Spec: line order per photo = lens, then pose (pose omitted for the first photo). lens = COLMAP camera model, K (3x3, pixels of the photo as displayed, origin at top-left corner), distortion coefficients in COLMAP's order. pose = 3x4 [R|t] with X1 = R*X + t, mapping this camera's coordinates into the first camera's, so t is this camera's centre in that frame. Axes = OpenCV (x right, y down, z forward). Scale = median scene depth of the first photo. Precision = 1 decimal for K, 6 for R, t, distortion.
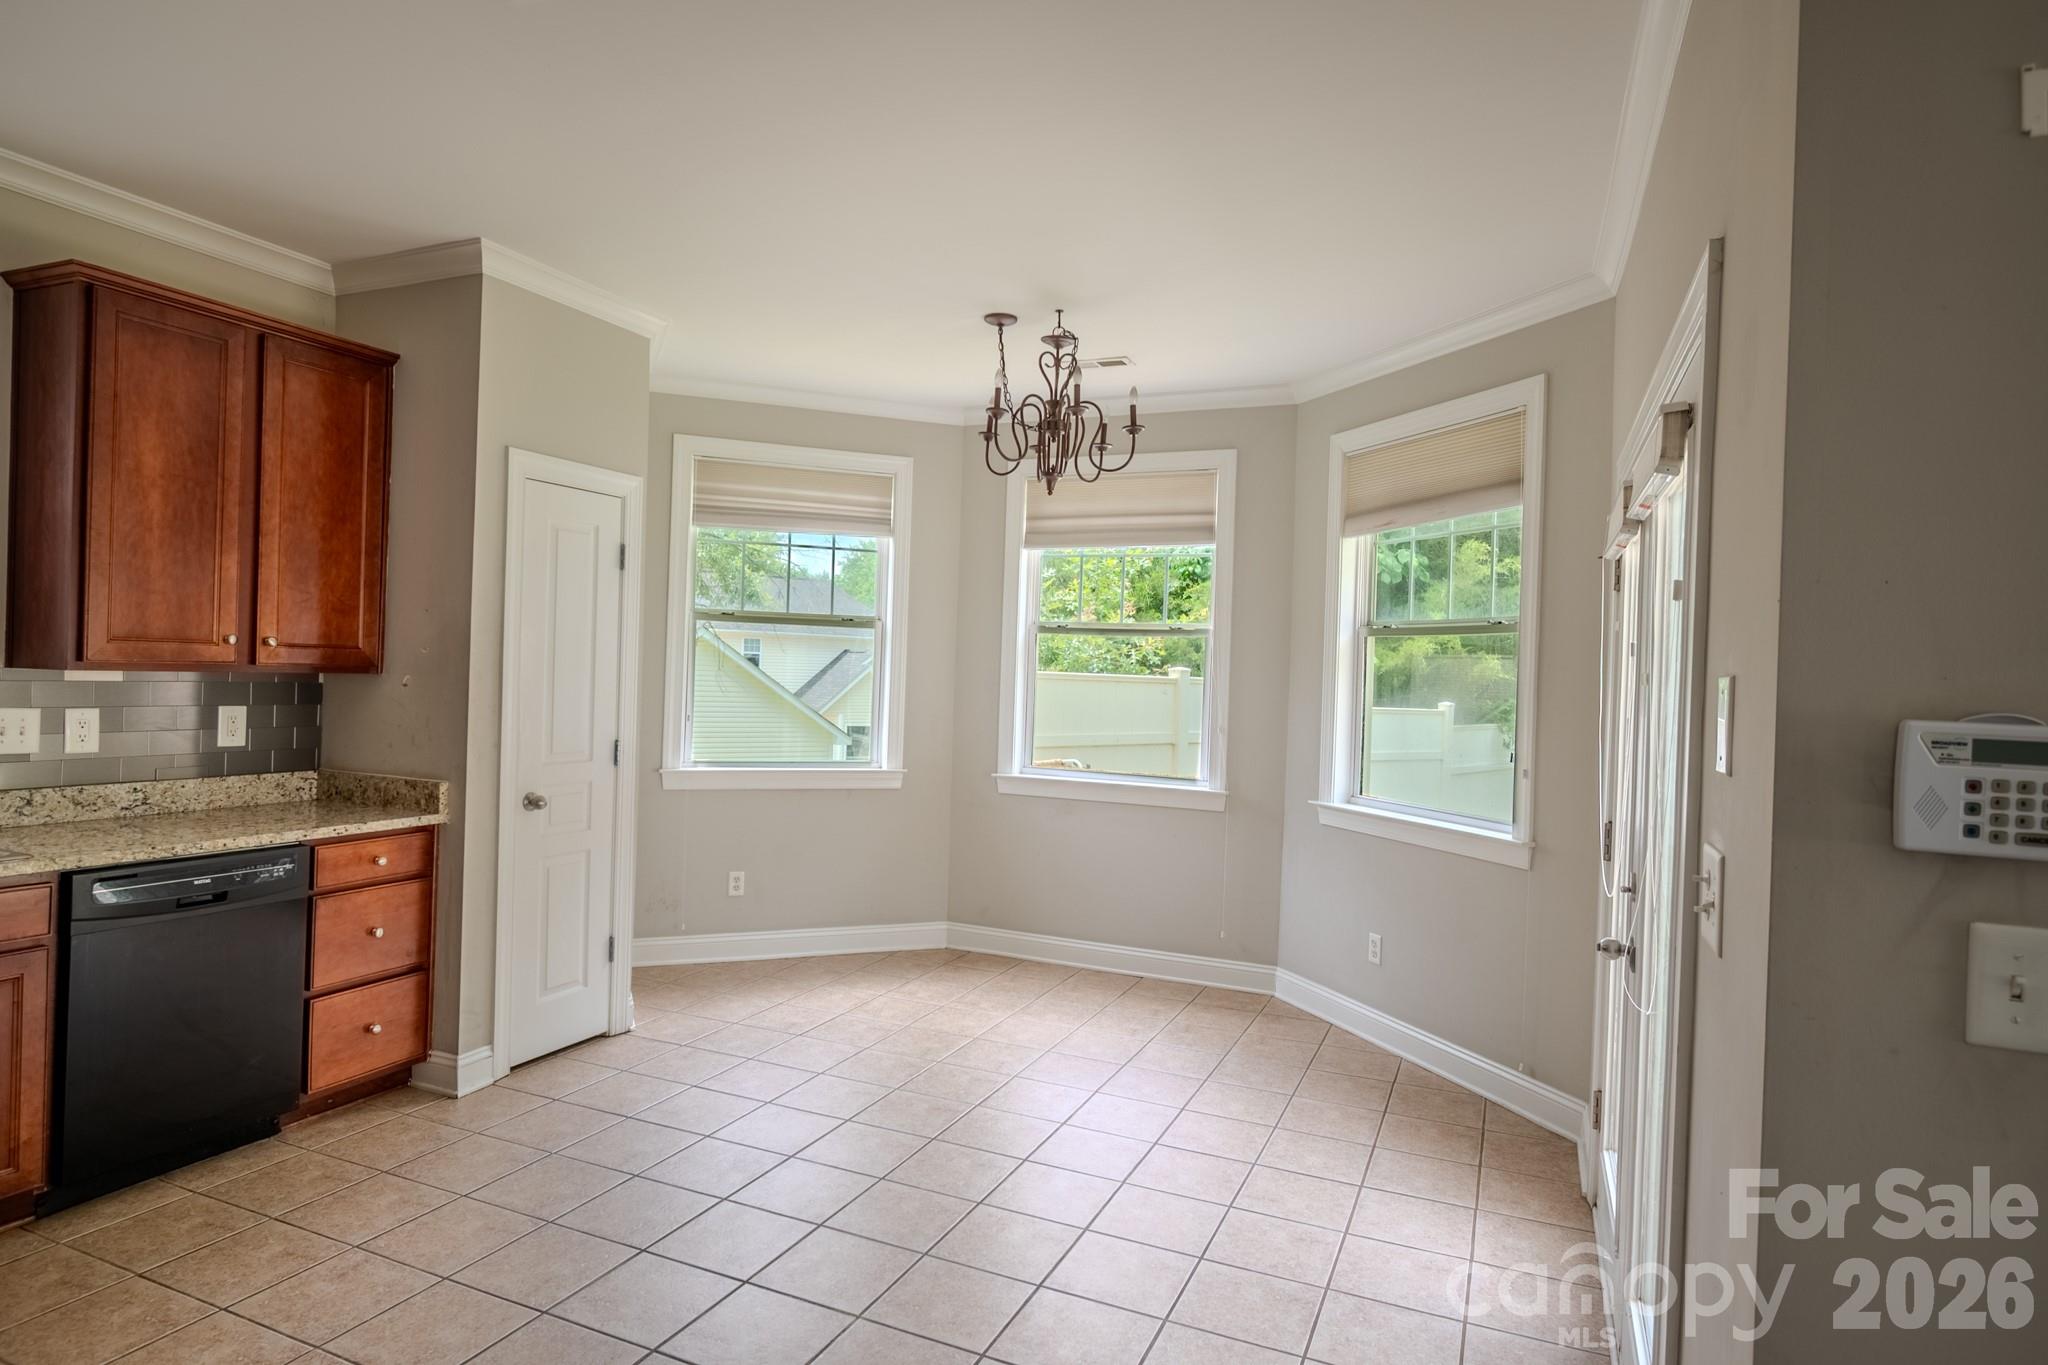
lens RADIAL K [[1138.9, 0, 1016.8], [0, 1138.9, 679.9], [0, 0, 1]] dist [-0.000727, -0.001853]
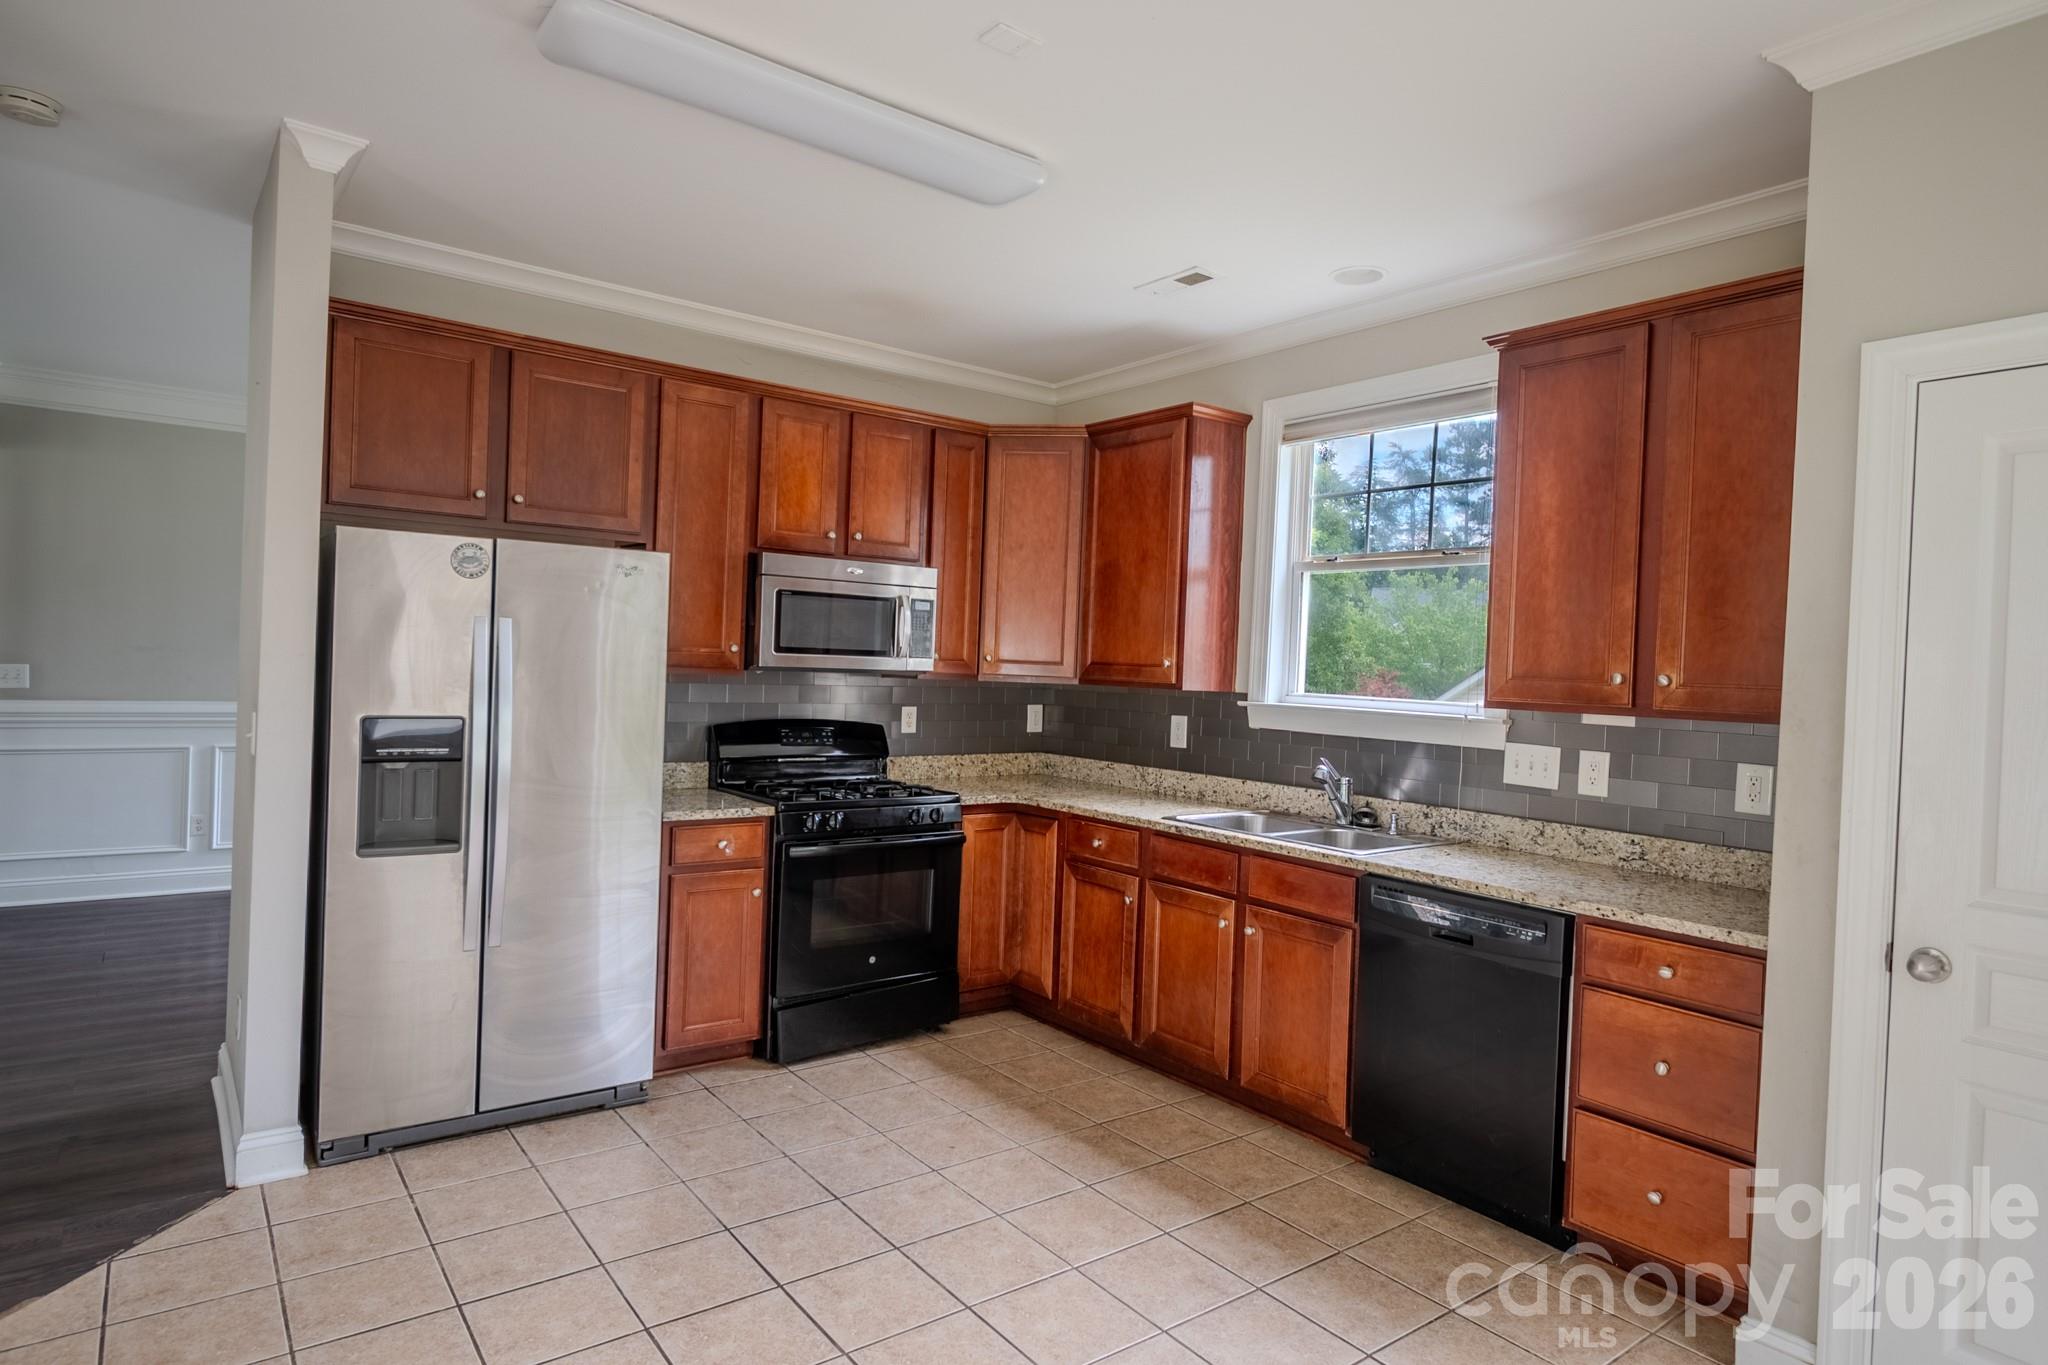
lens RADIAL K [[1138.9, 0, 1016.8], [0, 1138.9, 679.9], [0, 0, 1]] dist [-0.000727, -0.001853]
pose [[-0.482427, -0.037572, -0.875130, 0.306248], [-0.060363, 0.998131, -0.009577, 0.002111], [0.873854, 0.048206, -0.483793, 1.003037]]
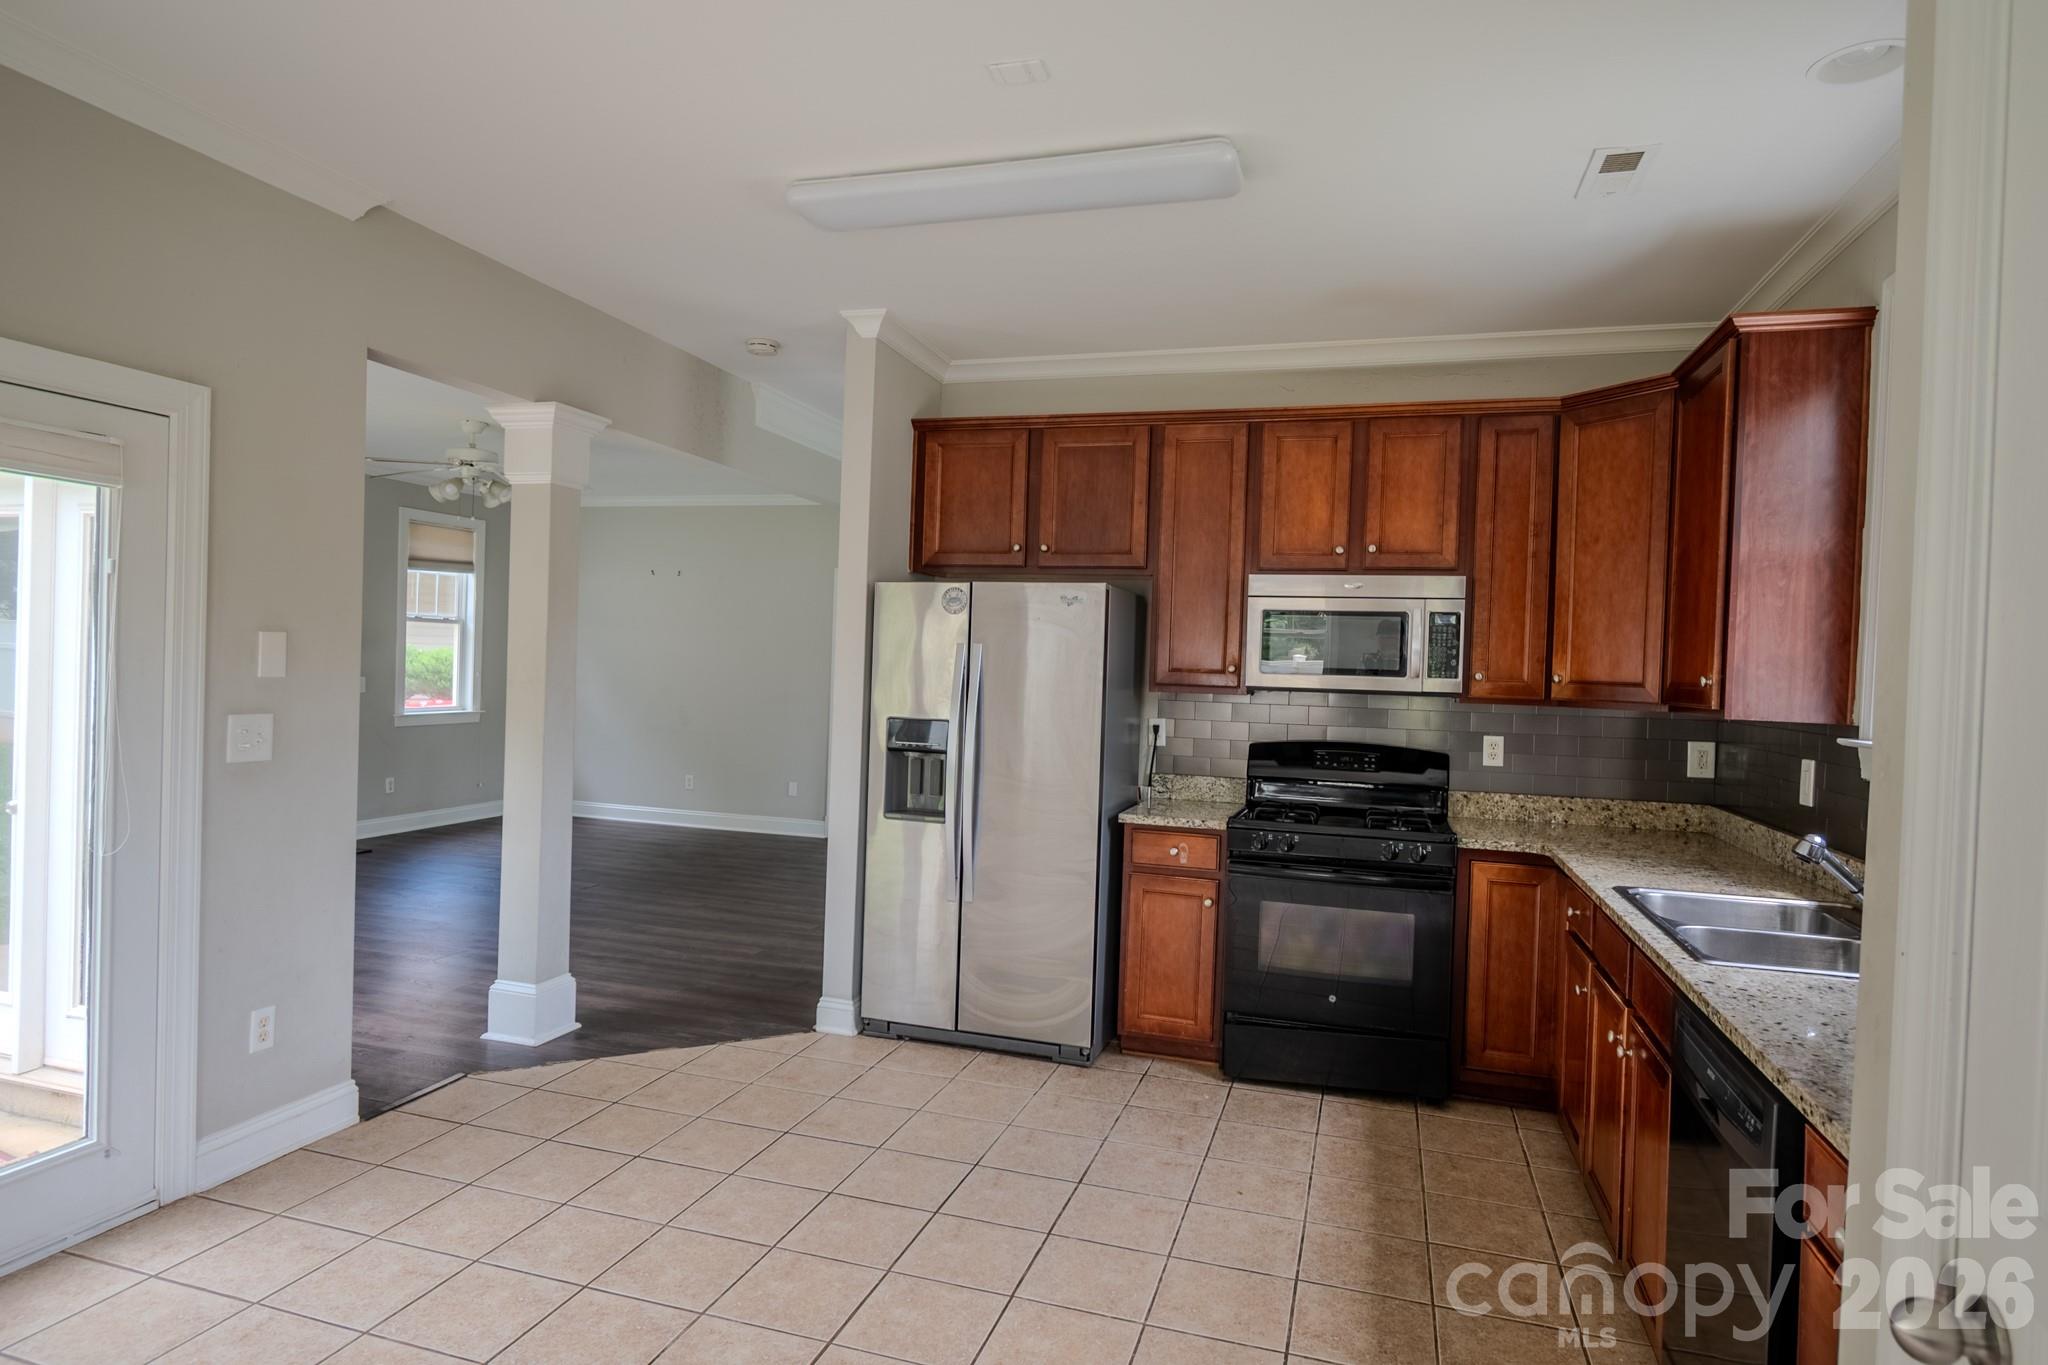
lens RADIAL K [[1138.9, 0, 1016.8], [0, 1138.9, 679.9], [0, 0, 1]] dist [-0.000727, -0.001853]
pose [[-0.991154, -0.064136, -0.116192, -0.221184], [-0.066725, 0.997599, 0.018532, -0.019647], [0.114725, 0.026121, -0.993054, 1.374637]]
